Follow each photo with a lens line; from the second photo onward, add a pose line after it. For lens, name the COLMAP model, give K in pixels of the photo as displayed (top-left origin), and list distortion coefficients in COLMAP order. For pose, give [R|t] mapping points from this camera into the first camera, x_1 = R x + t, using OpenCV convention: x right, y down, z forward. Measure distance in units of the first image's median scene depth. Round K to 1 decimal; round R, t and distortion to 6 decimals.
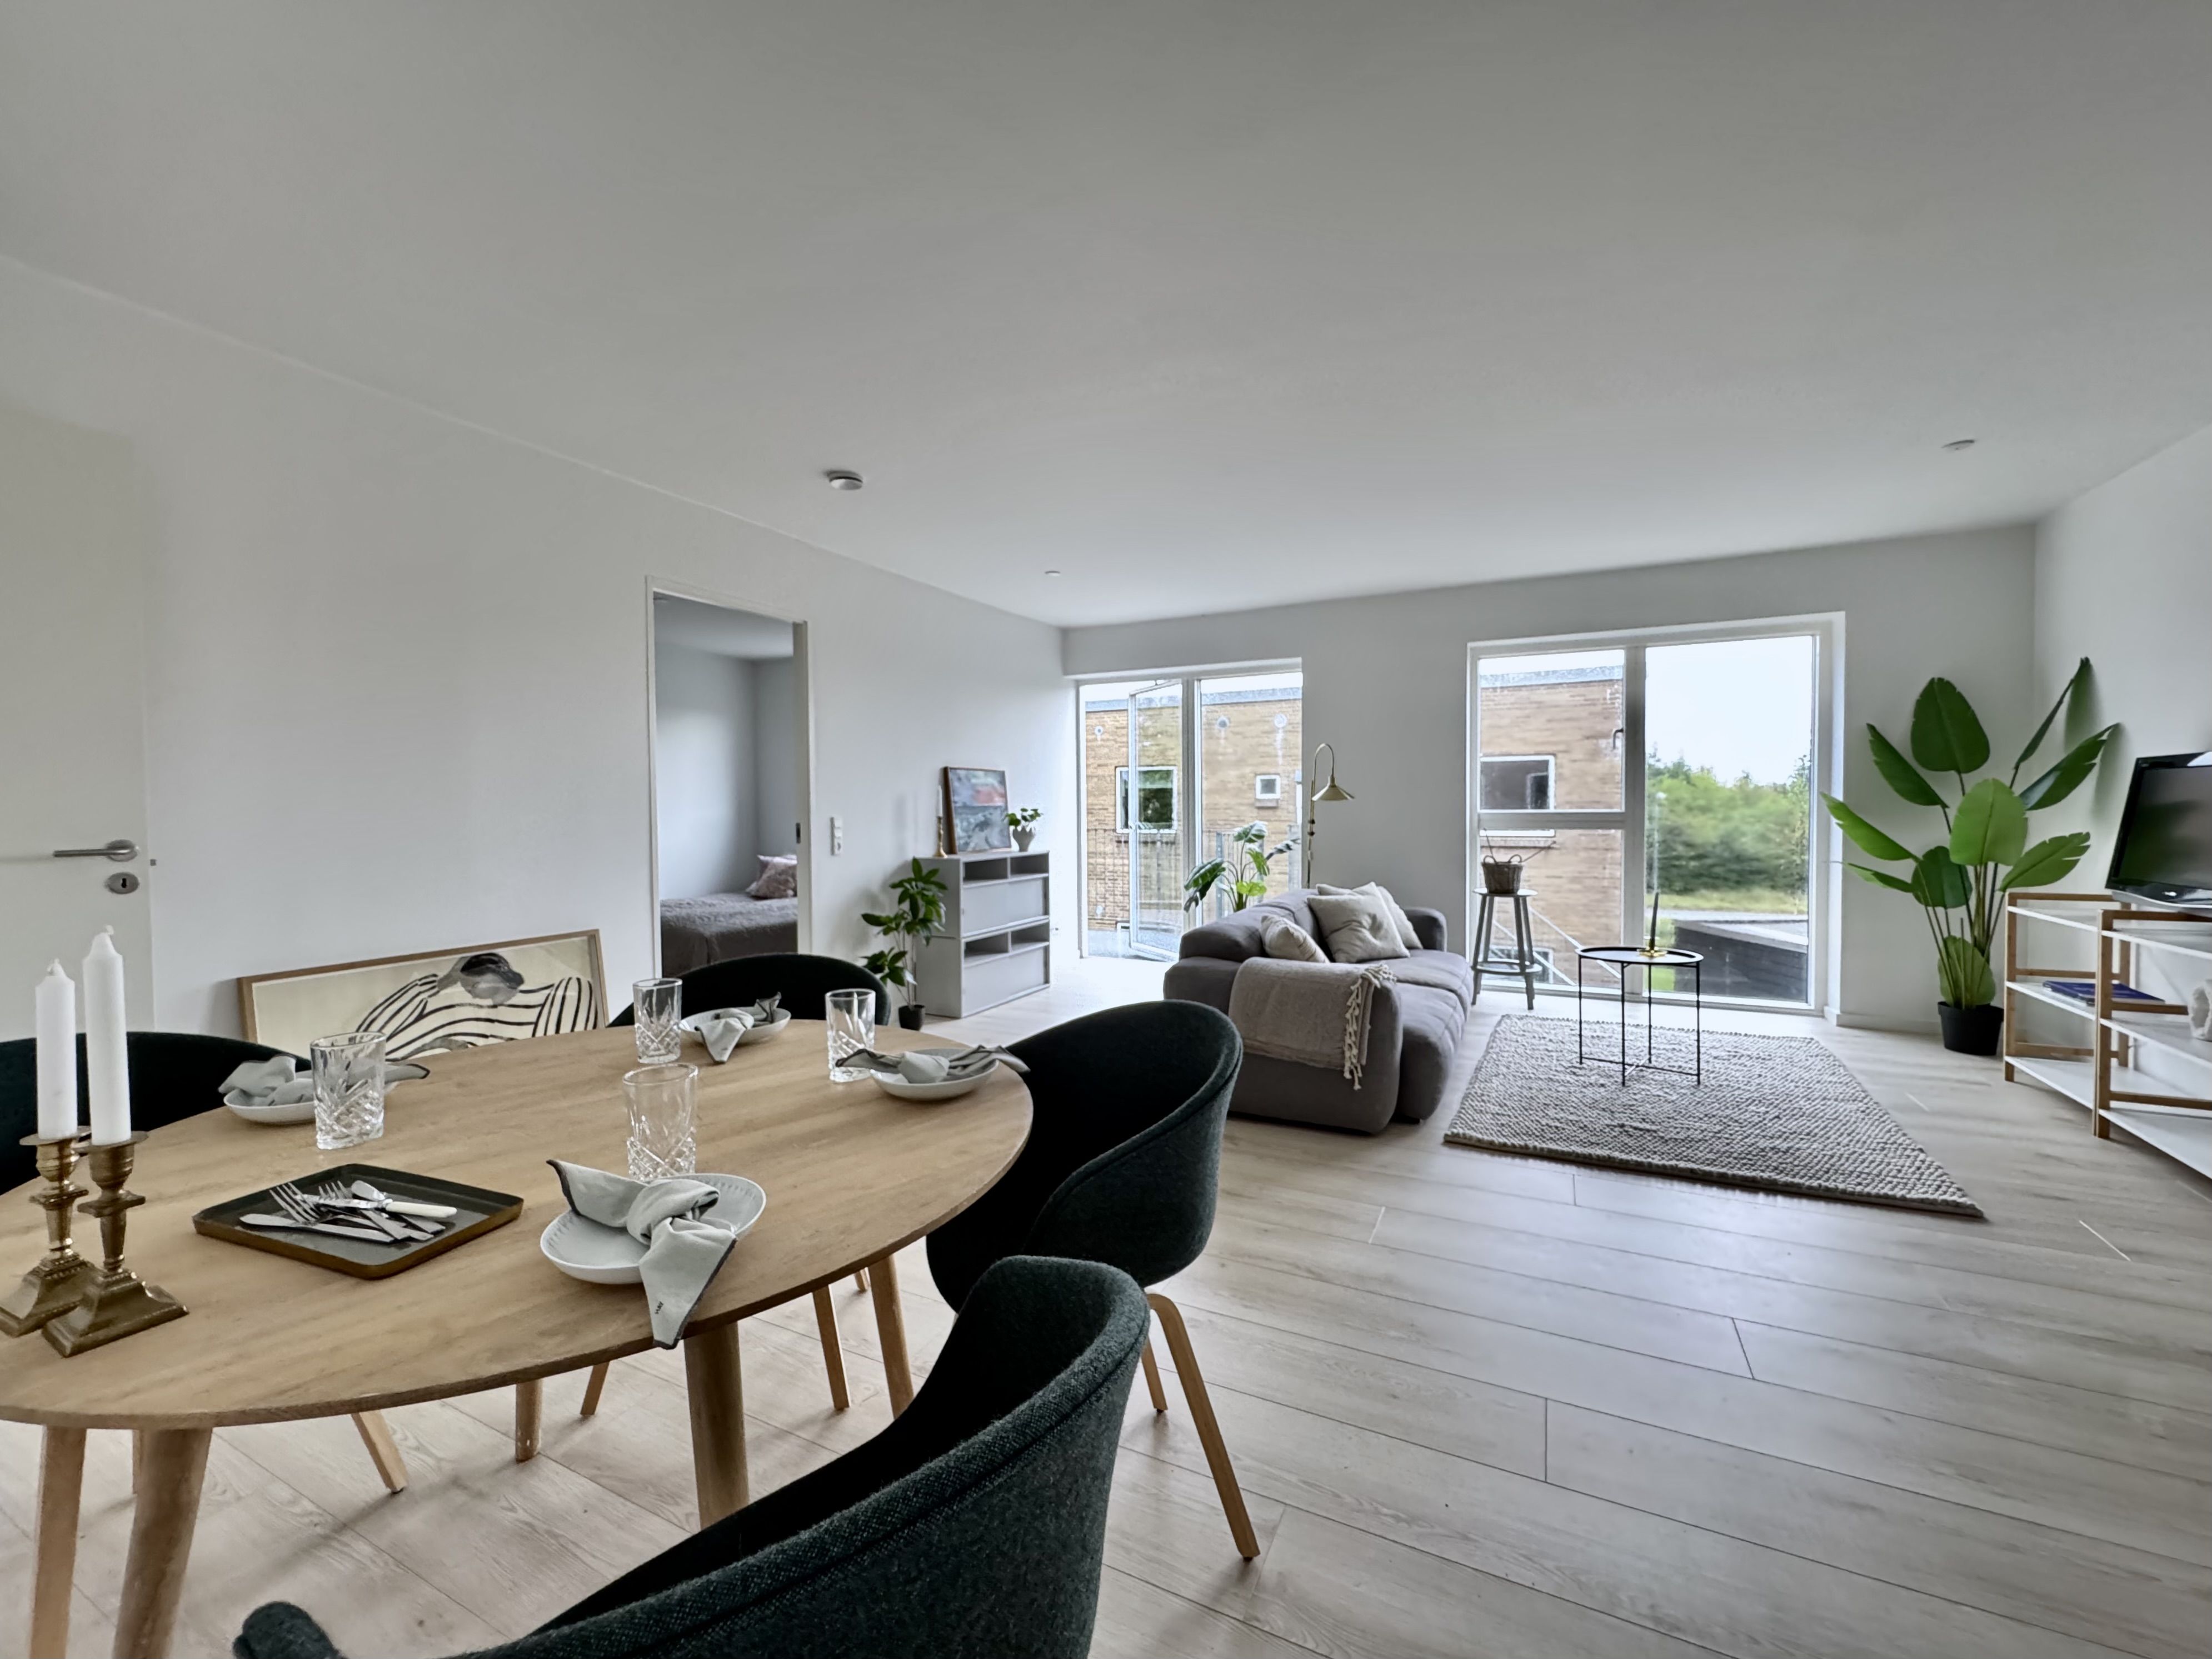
lens RADIAL K [[893.6, 0, 1100.0], [0, 893.6, 826.2], [0, 0, 1]] dist [-0.002564, -0.000121]
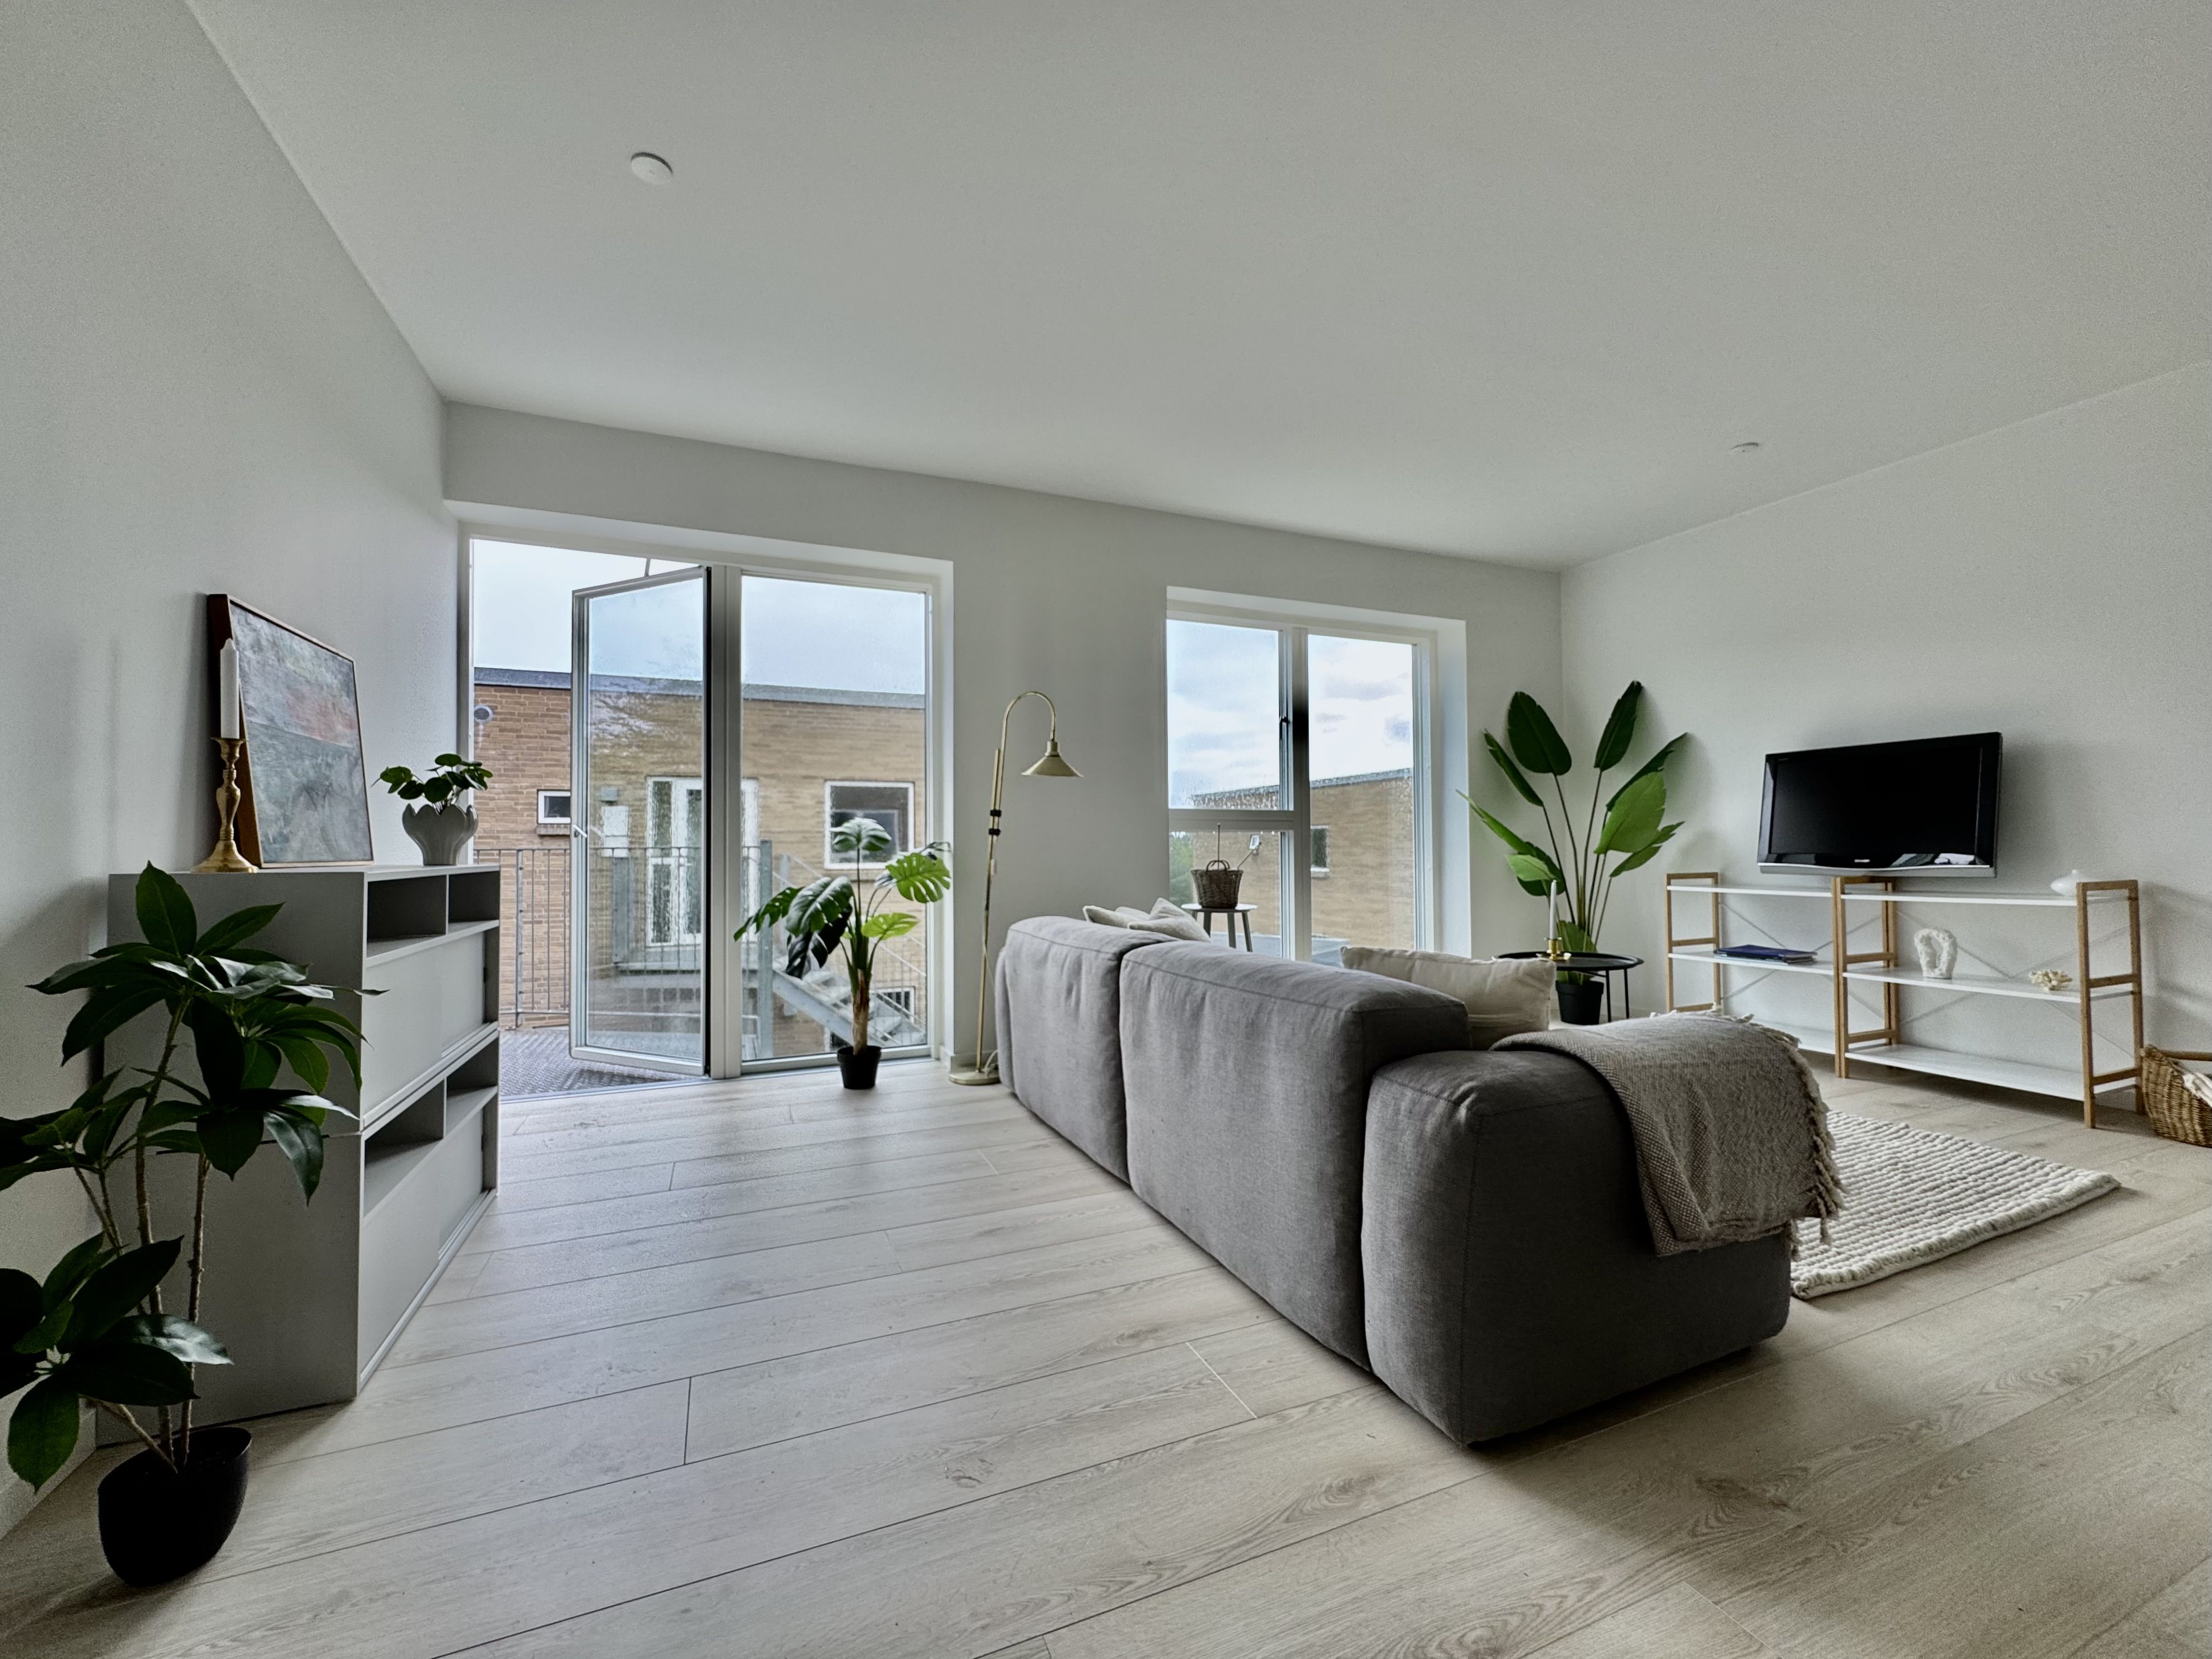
lens RADIAL K [[897.8, 0, 1100.2], [0, 897.8, 829.0], [0, 0, 1]] dist [-0.003250, -0.000073]
pose [[0.650220, 0.020599, 0.759466, -0.220671], [0.019741, 0.998837, -0.043992, 0.039485], [-0.759489, 0.043598, 0.649057, 0.589025]]
